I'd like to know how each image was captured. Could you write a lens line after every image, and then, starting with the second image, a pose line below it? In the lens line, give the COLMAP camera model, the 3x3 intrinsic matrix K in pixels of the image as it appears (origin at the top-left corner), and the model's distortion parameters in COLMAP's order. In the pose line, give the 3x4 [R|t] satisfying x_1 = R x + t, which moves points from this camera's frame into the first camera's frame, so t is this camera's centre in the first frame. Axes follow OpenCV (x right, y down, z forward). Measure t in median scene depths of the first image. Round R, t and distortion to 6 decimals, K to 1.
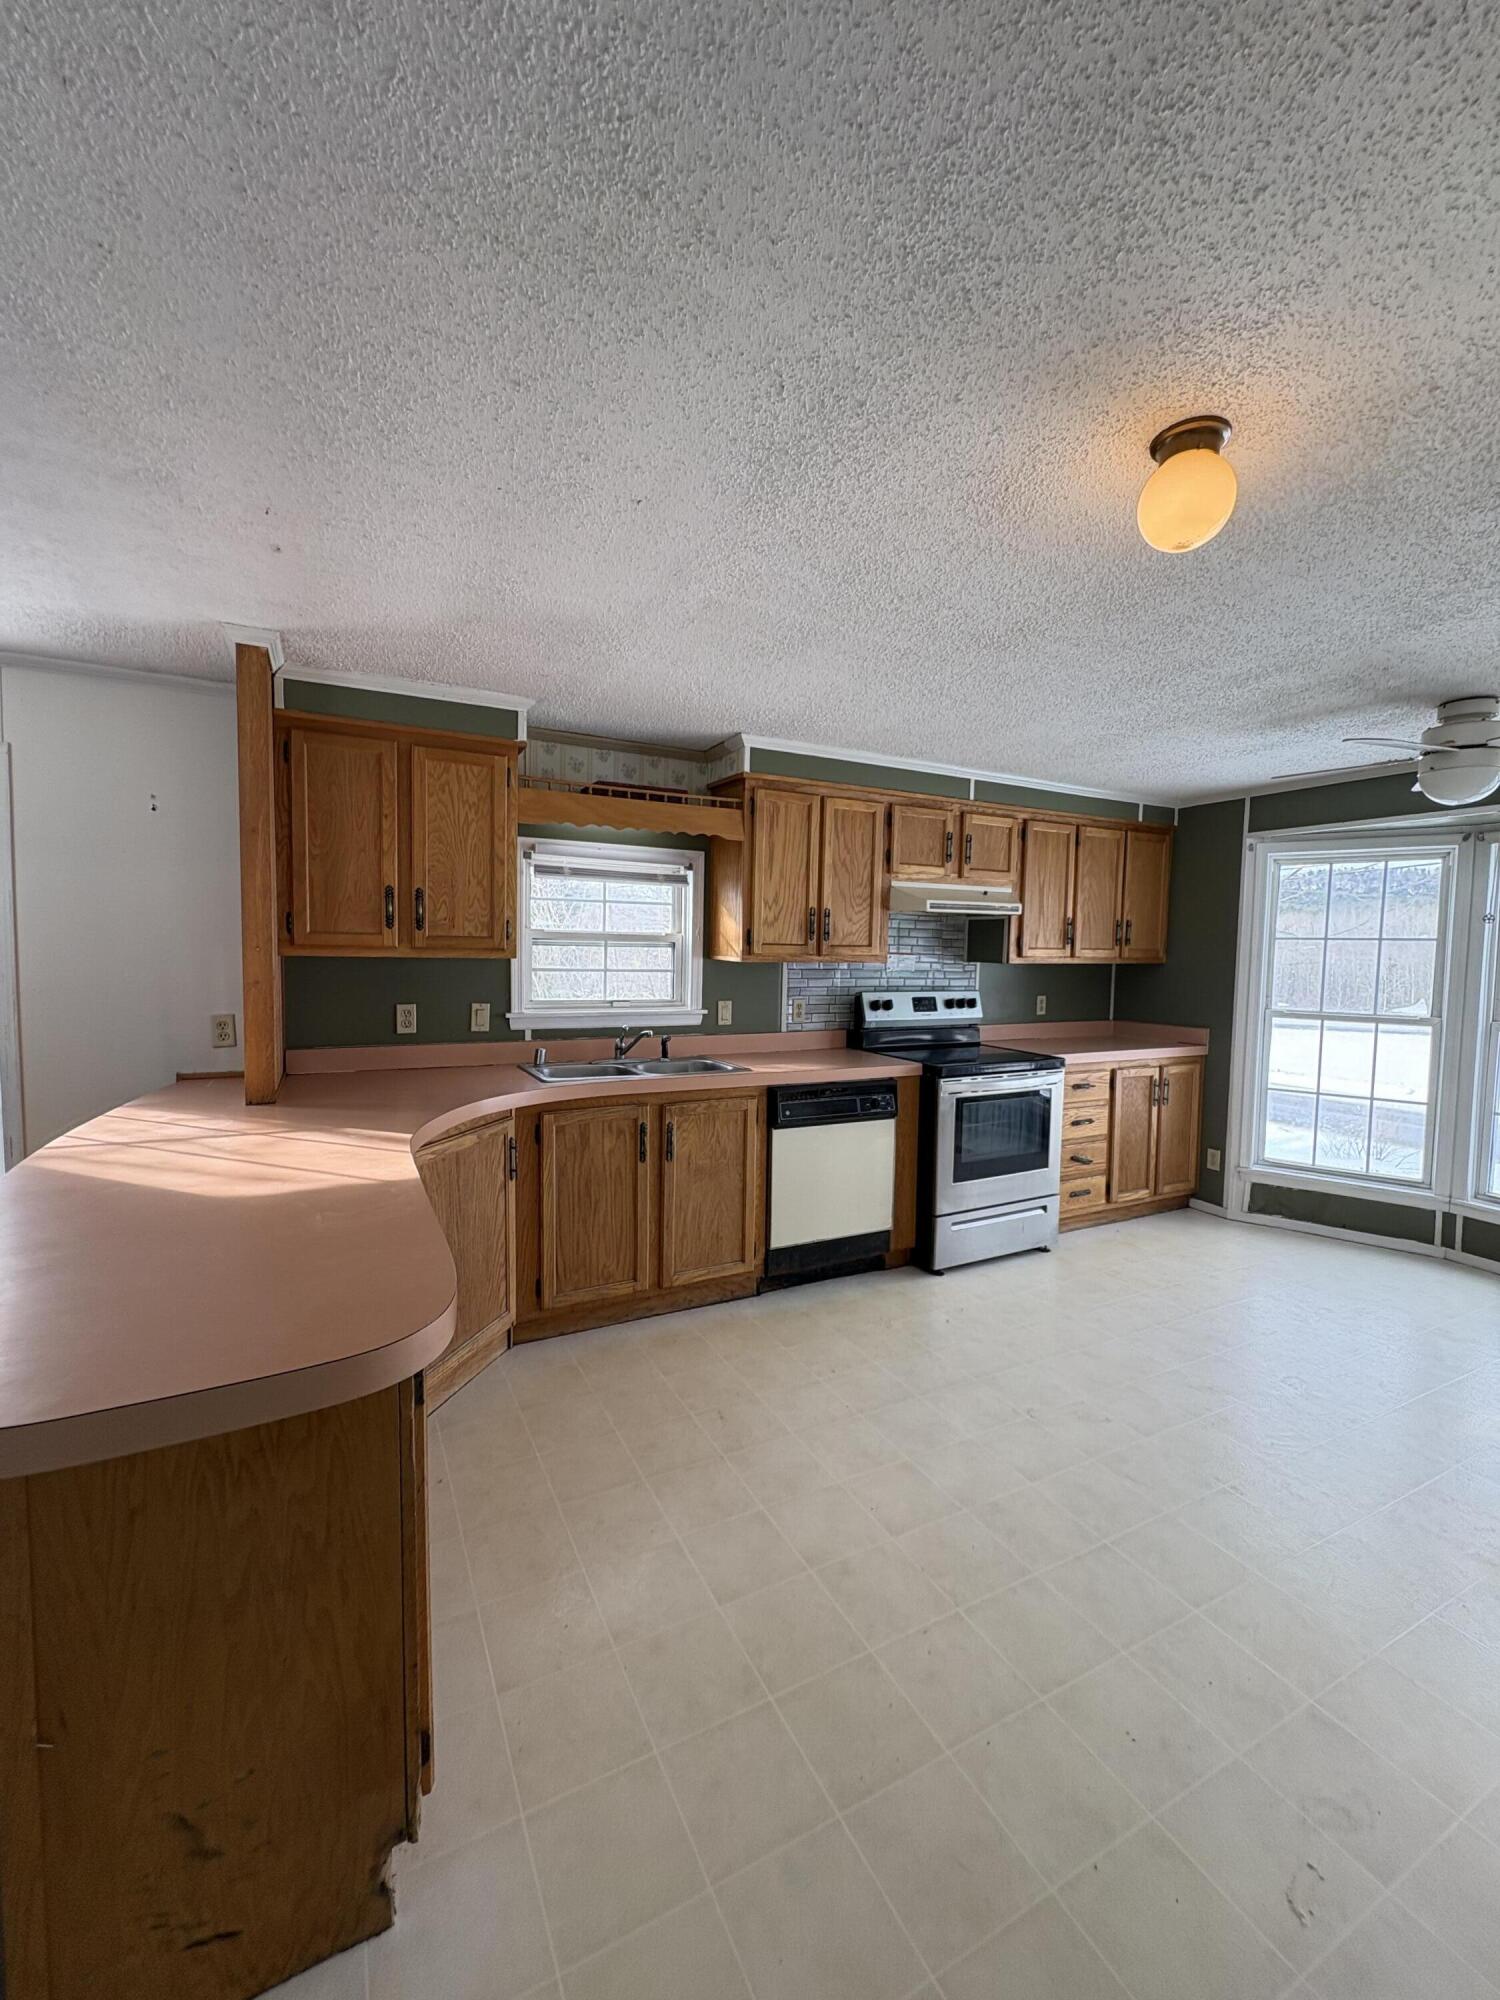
lens RADIAL K [[811.7, 0, 747.6], [0, 811.7, 1002.6], [0, 0, 1]] dist [0.008152, -0.000431]
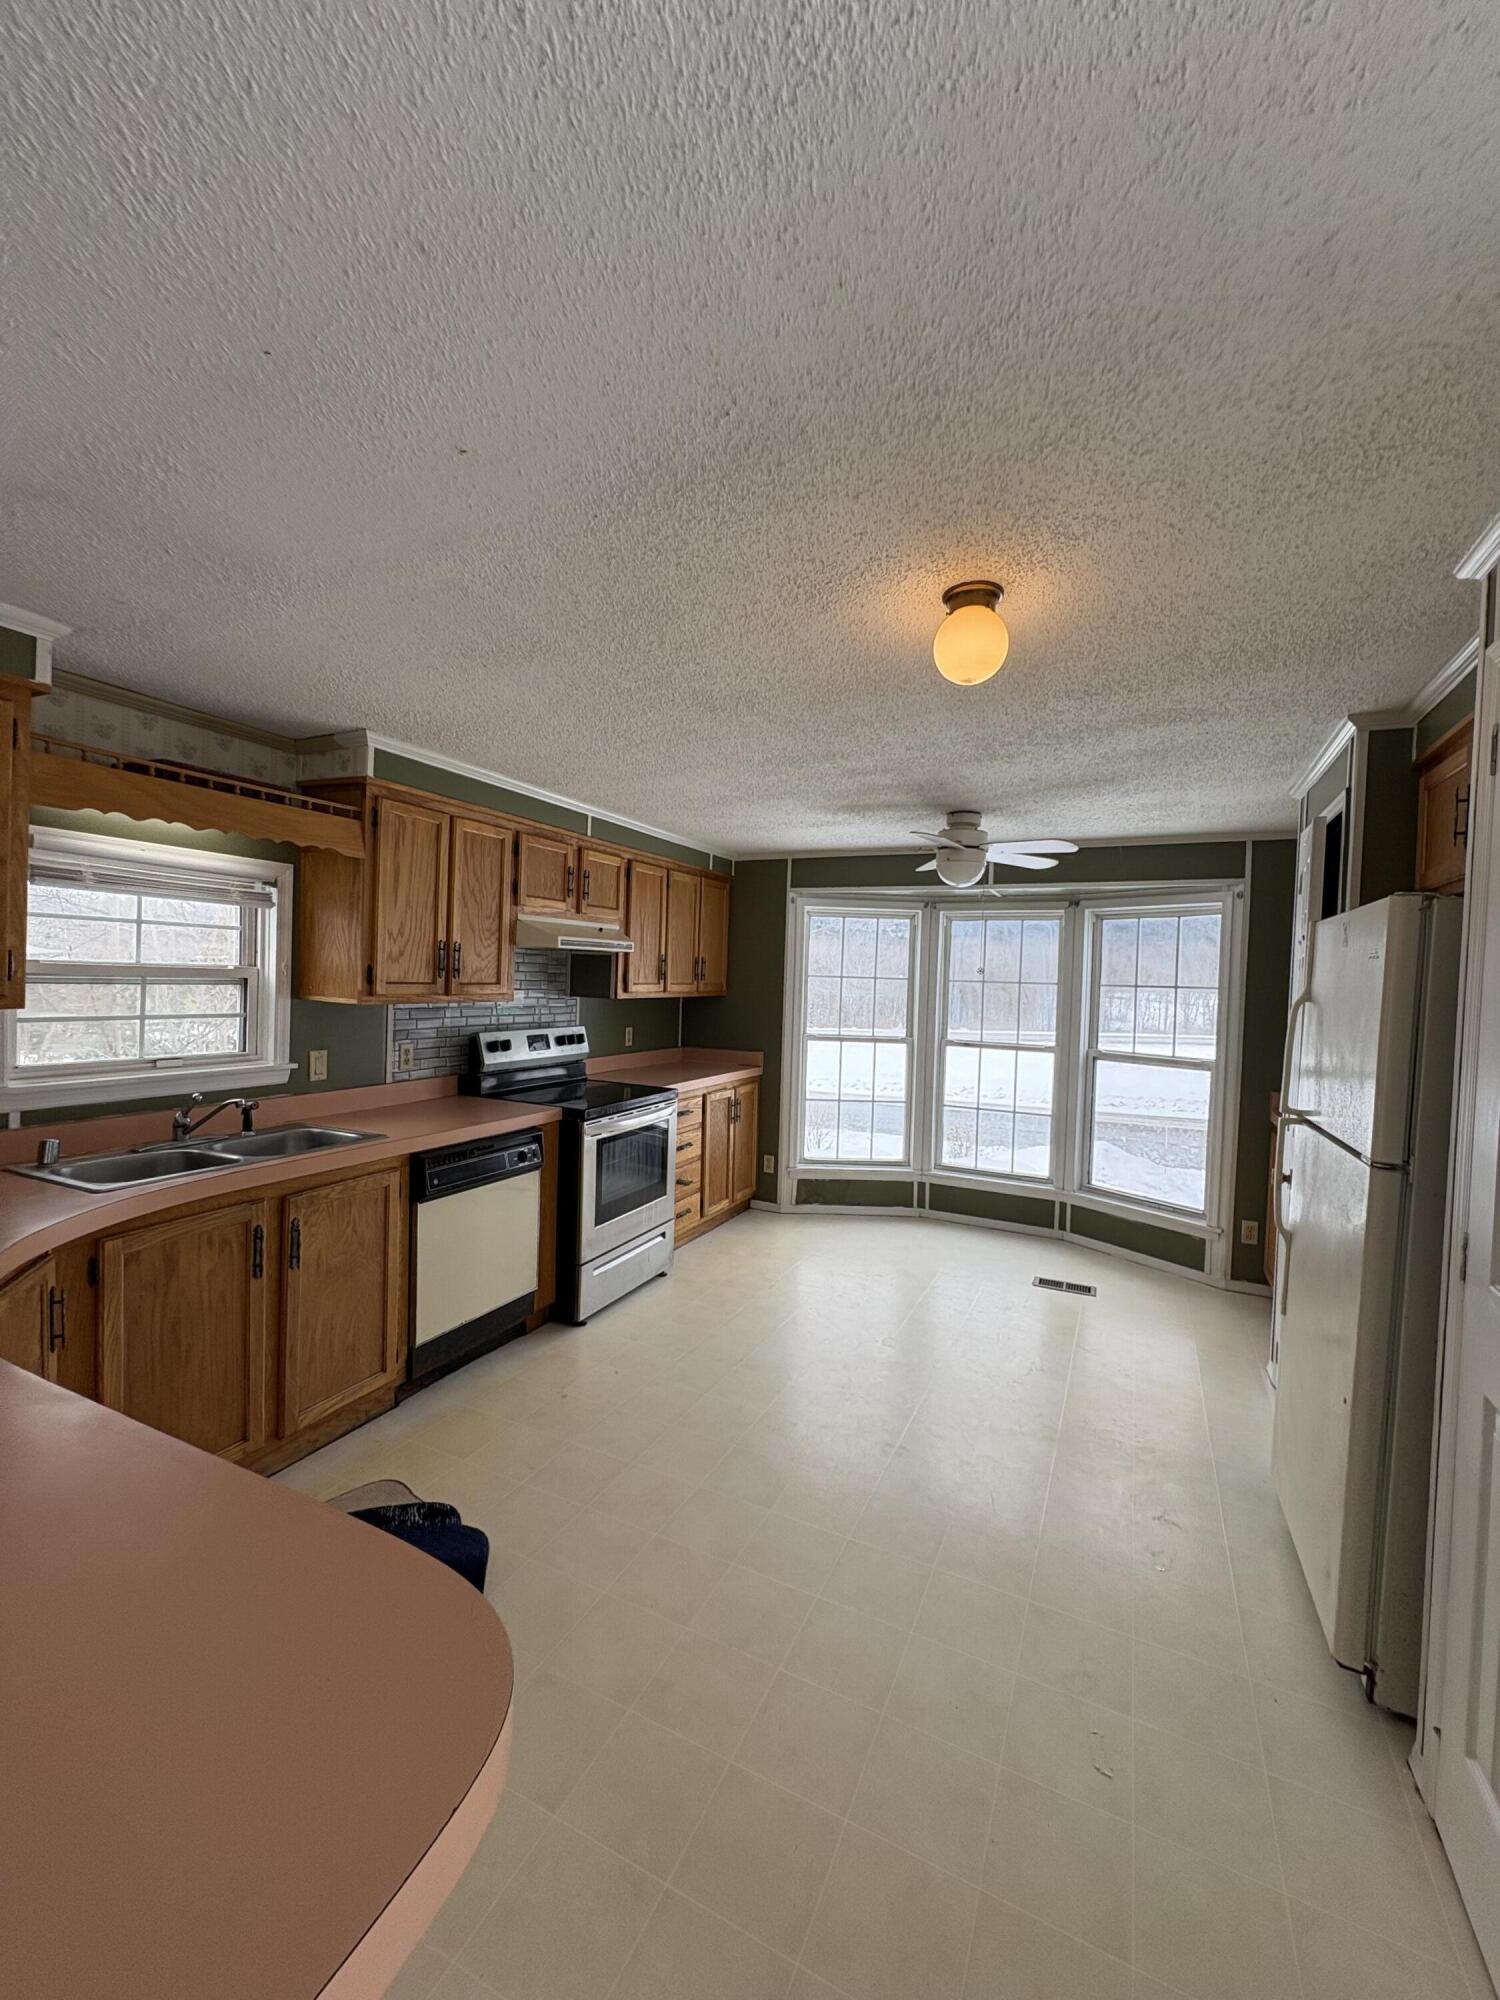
lens RADIAL K [[811.7, 0, 747.6], [0, 811.7, 1002.6], [0, 0, 1]] dist [0.008152, -0.000431]
pose [[0.797167, -0.012554, 0.603629, -0.178927], [0.023620, 0.999667, -0.010402, -0.032021], [-0.603297, 0.022550, 0.797198, 0.098990]]
